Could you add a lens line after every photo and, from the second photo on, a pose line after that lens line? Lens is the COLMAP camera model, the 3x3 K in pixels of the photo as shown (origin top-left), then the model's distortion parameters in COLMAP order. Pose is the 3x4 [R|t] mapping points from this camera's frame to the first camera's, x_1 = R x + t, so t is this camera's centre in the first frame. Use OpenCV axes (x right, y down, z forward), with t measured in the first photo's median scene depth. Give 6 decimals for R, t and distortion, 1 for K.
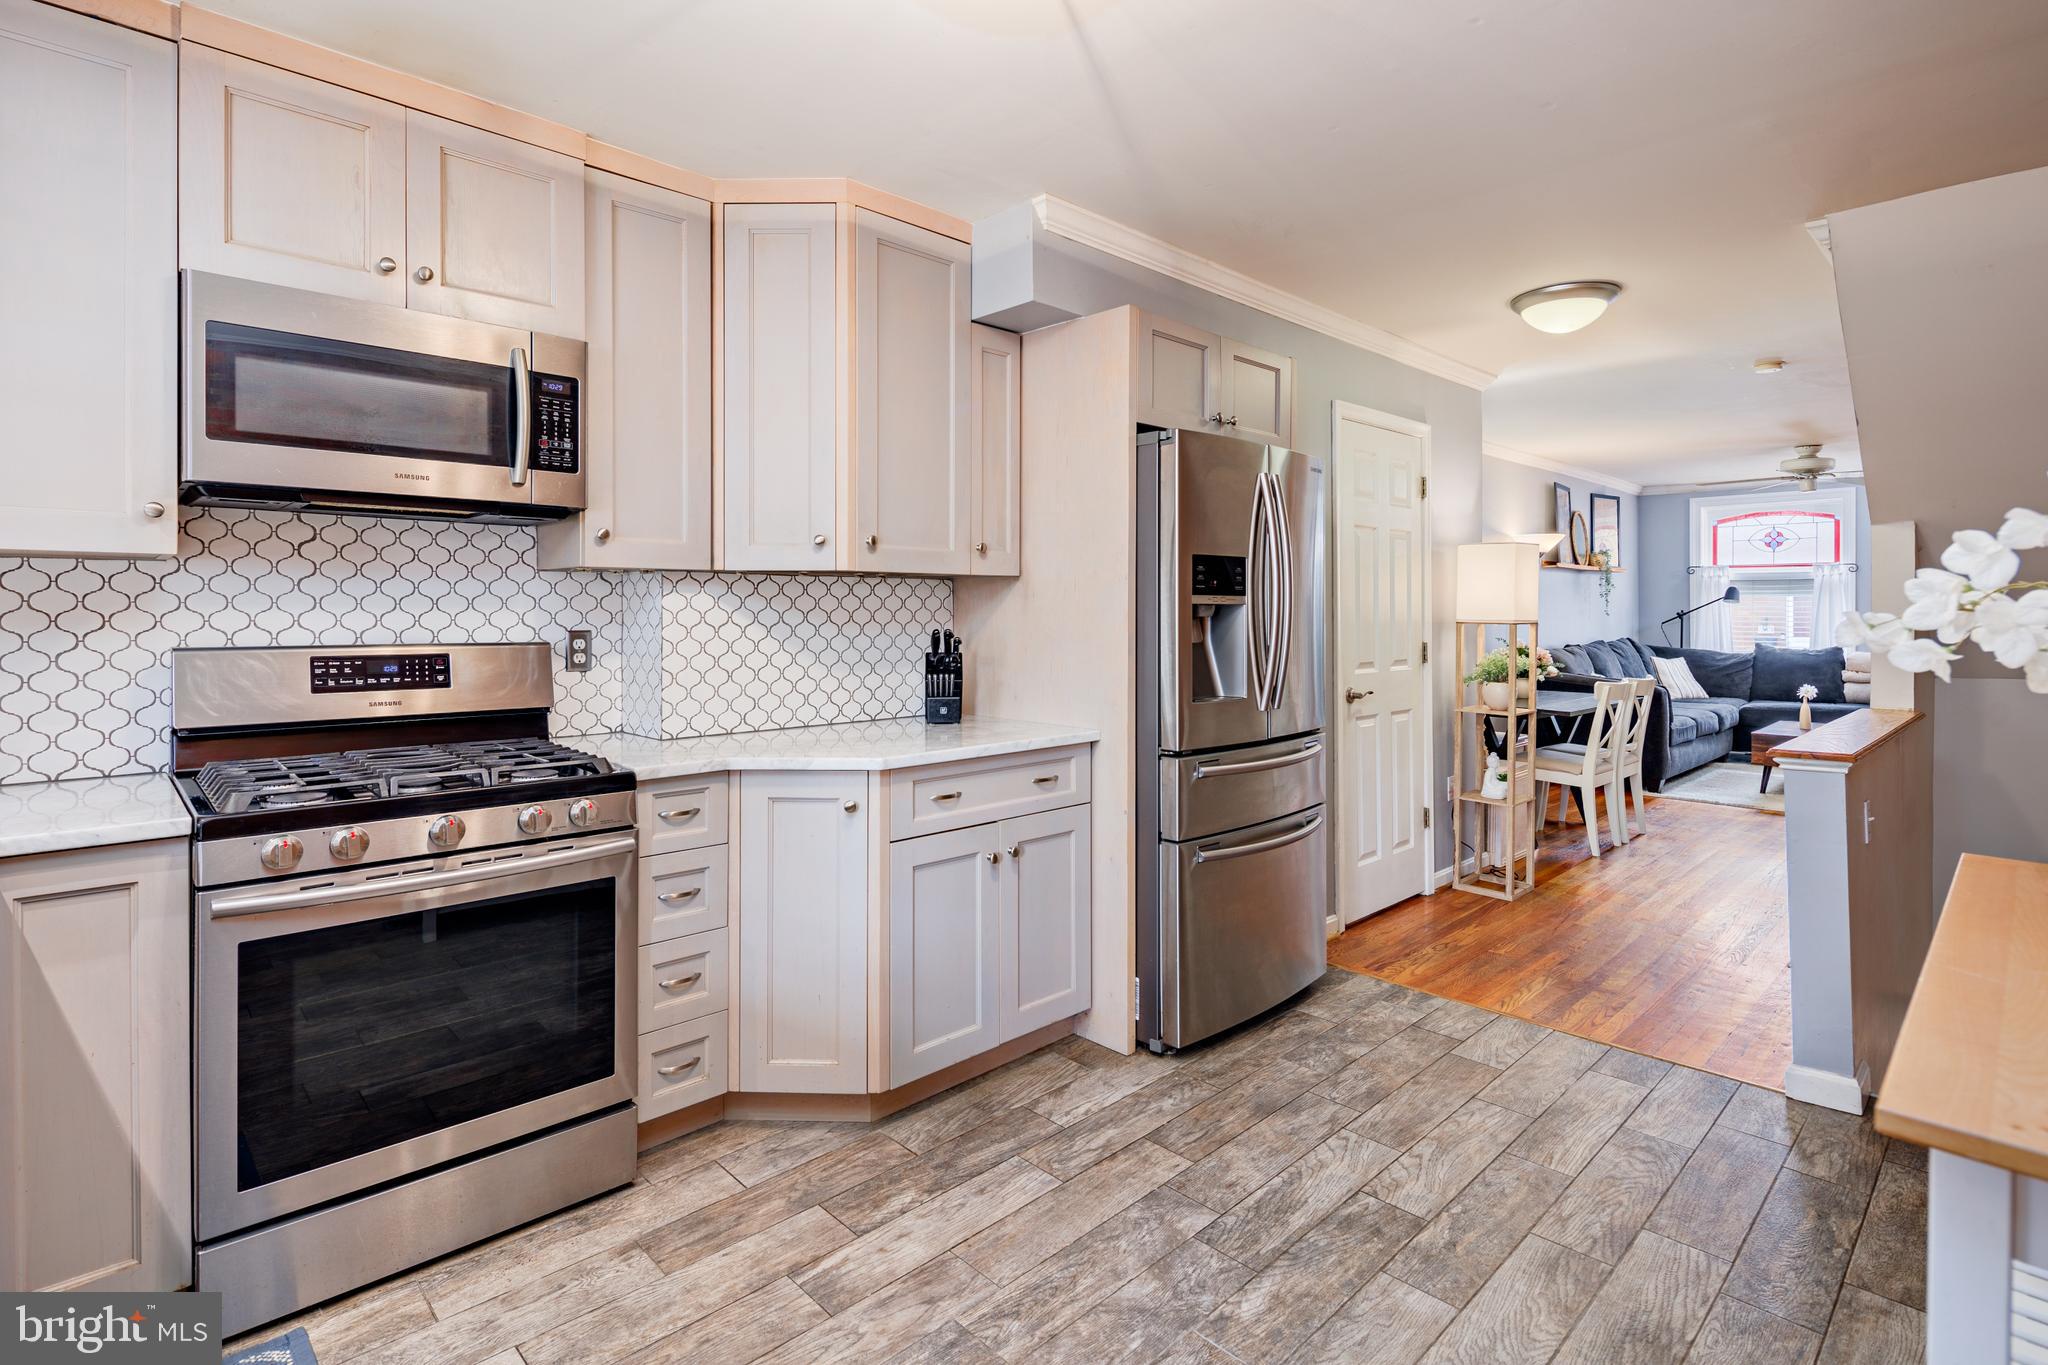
lens RADIAL K [[994.0, 0, 1016.9], [0, 994.0, 612.9], [0, 0, 1]] dist [0.007390, -0.006308]
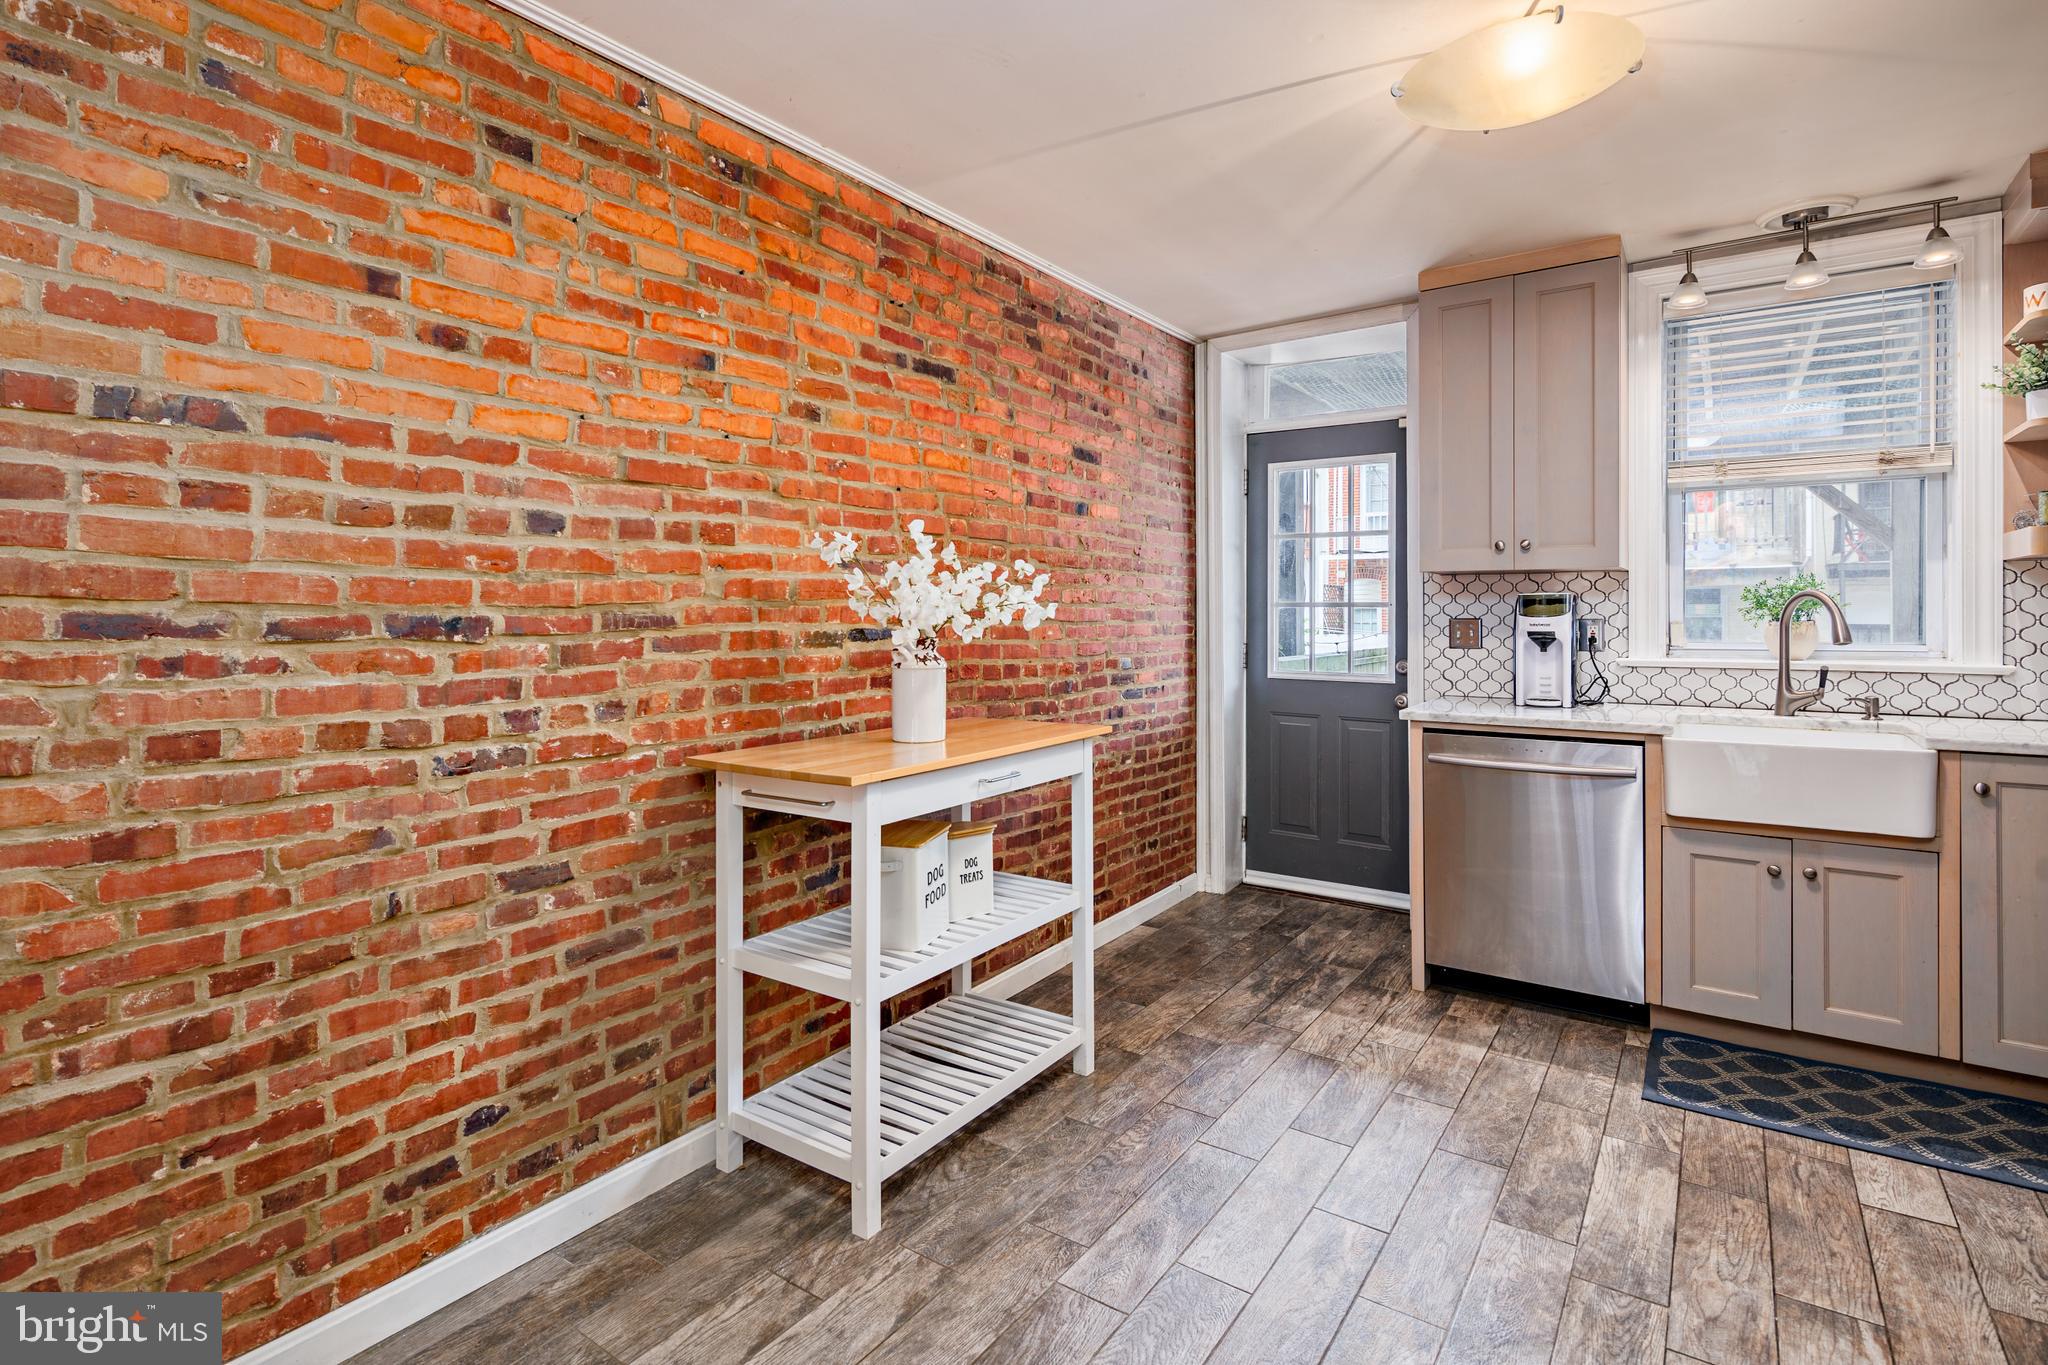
lens RADIAL K [[994.0, 0, 1016.9], [0, 994.0, 612.9], [0, 0, 1]] dist [0.007390, -0.006308]
pose [[-0.981348, 0.005784, -0.192154, 0.504412], [0.005258, 0.999981, 0.003244, 0.005425], [0.192170, 0.002173, -0.981359, 1.222940]]
